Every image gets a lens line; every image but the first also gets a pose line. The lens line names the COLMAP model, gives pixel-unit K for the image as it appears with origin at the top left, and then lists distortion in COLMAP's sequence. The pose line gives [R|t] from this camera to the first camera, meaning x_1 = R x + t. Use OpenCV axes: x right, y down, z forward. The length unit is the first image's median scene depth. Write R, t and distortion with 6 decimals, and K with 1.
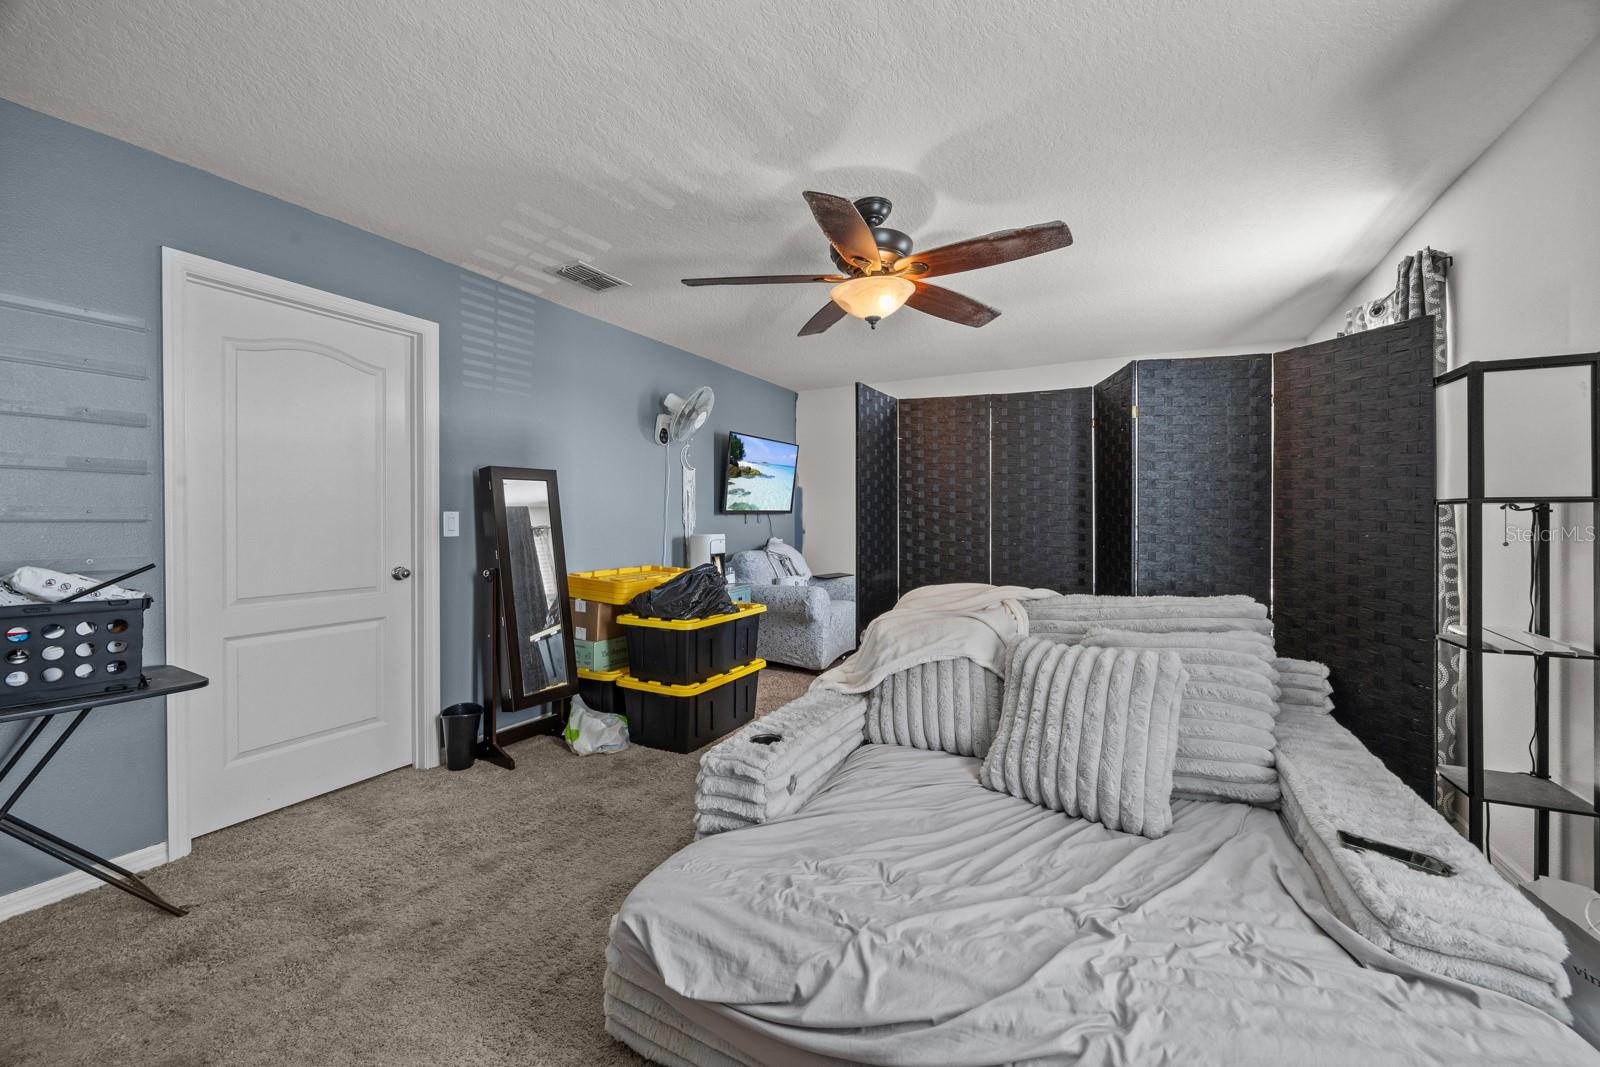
lens RADIAL K [[609.4, 0, 804.9], [0, 609.4, 517.2], [0, 0, 1]] dist [-0.003233, 0.000401]
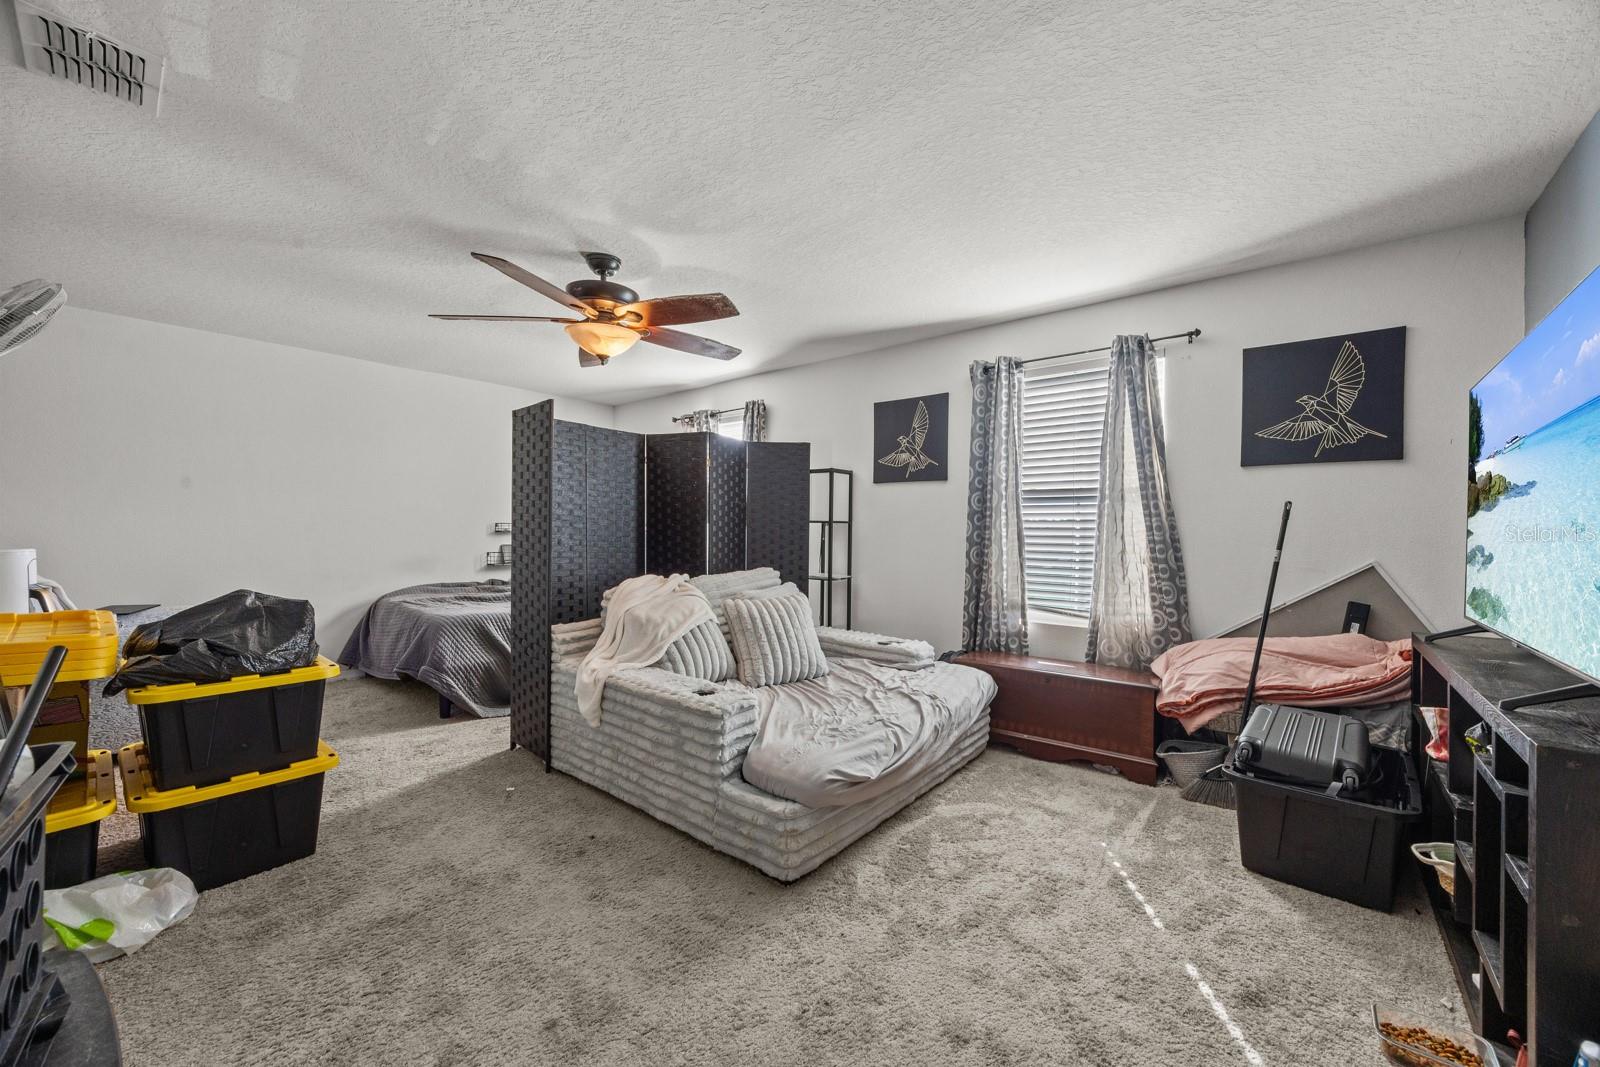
lens RADIAL K [[609.4, 0, 802.2], [0, 609.4, 530.2], [0, 0, 1]] dist [-0.003233, 0.000401]
pose [[0.223499, 0.000273, 0.974704, -1.236208], [-0.011857, 0.999927, 0.002438, 0.002787], [-0.974632, -0.012102, 0.223486, 0.470479]]
